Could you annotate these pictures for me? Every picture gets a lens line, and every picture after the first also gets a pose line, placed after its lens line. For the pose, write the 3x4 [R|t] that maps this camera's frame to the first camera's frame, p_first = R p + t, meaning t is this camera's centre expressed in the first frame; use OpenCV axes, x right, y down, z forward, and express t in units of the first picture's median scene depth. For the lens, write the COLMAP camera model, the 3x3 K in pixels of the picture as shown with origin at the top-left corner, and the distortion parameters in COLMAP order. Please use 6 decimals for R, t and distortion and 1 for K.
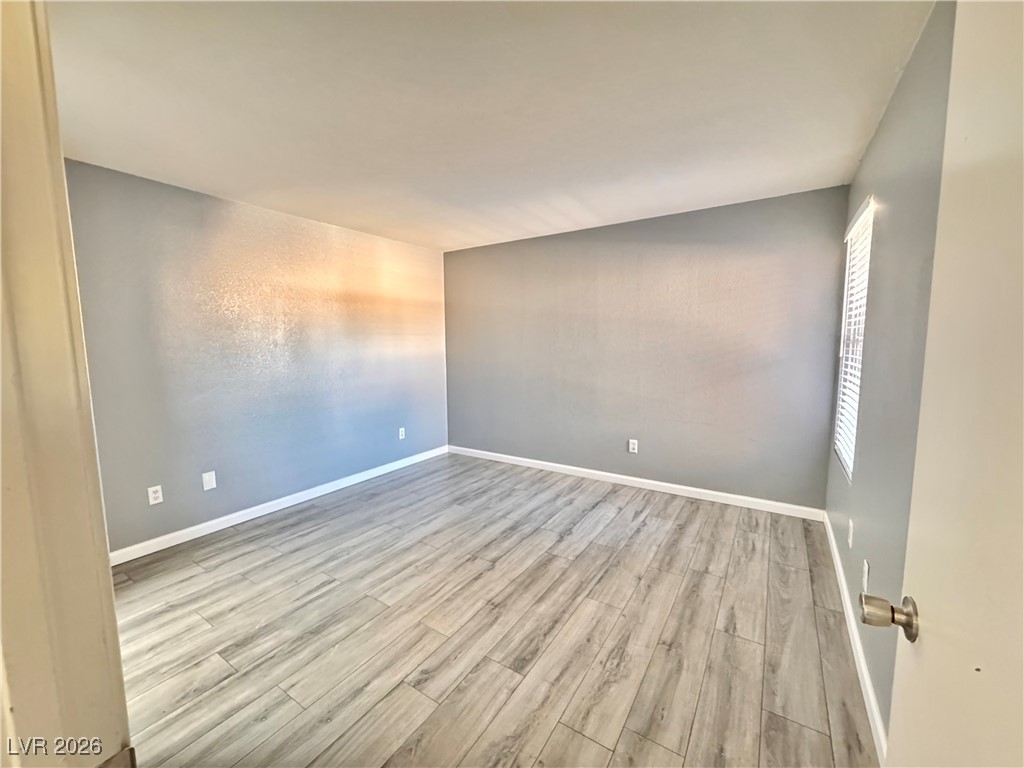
lens RADIAL K [[408.3, 0, 512.0], [0, 408.3, 384.0], [0, 0, 1]] dist [-0.002564, -0.000105]
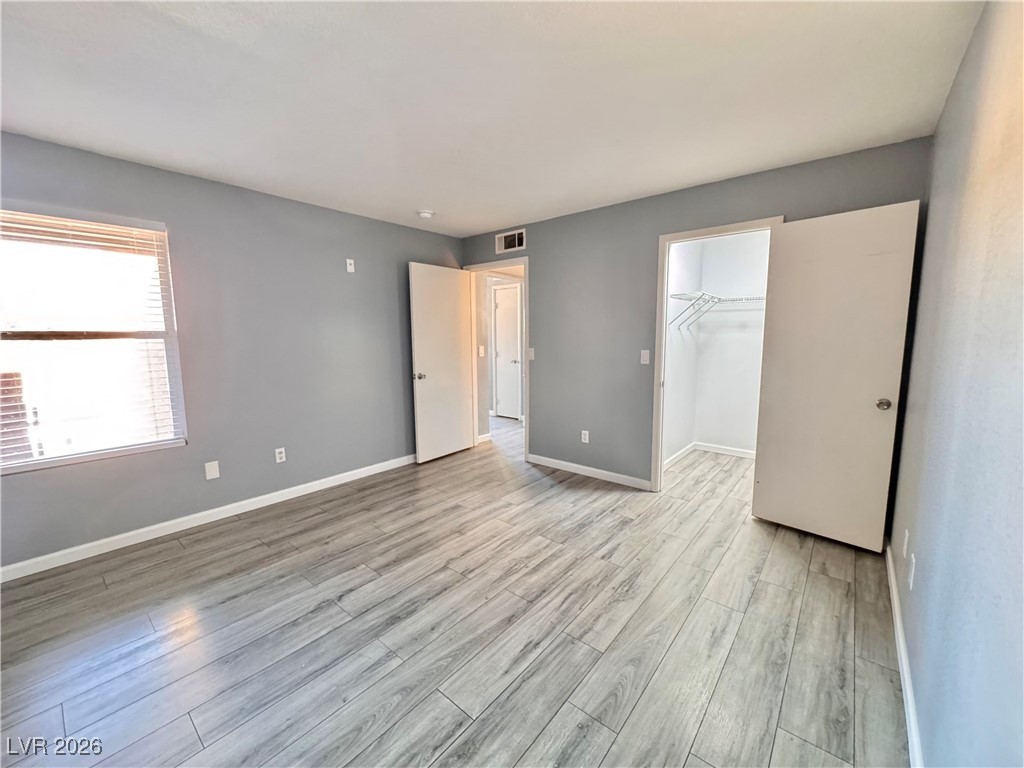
lens RADIAL K [[408.3, 0, 512.0], [0, 408.3, 384.0], [0, 0, 1]] dist [-0.002564, -0.000105]
pose [[-0.992416, 0.000065, 0.122925, -0.334465], [0.027621, 0.974546, 0.222478, -0.188098], [-0.119782, 0.224186, -0.967157, 1.926344]]
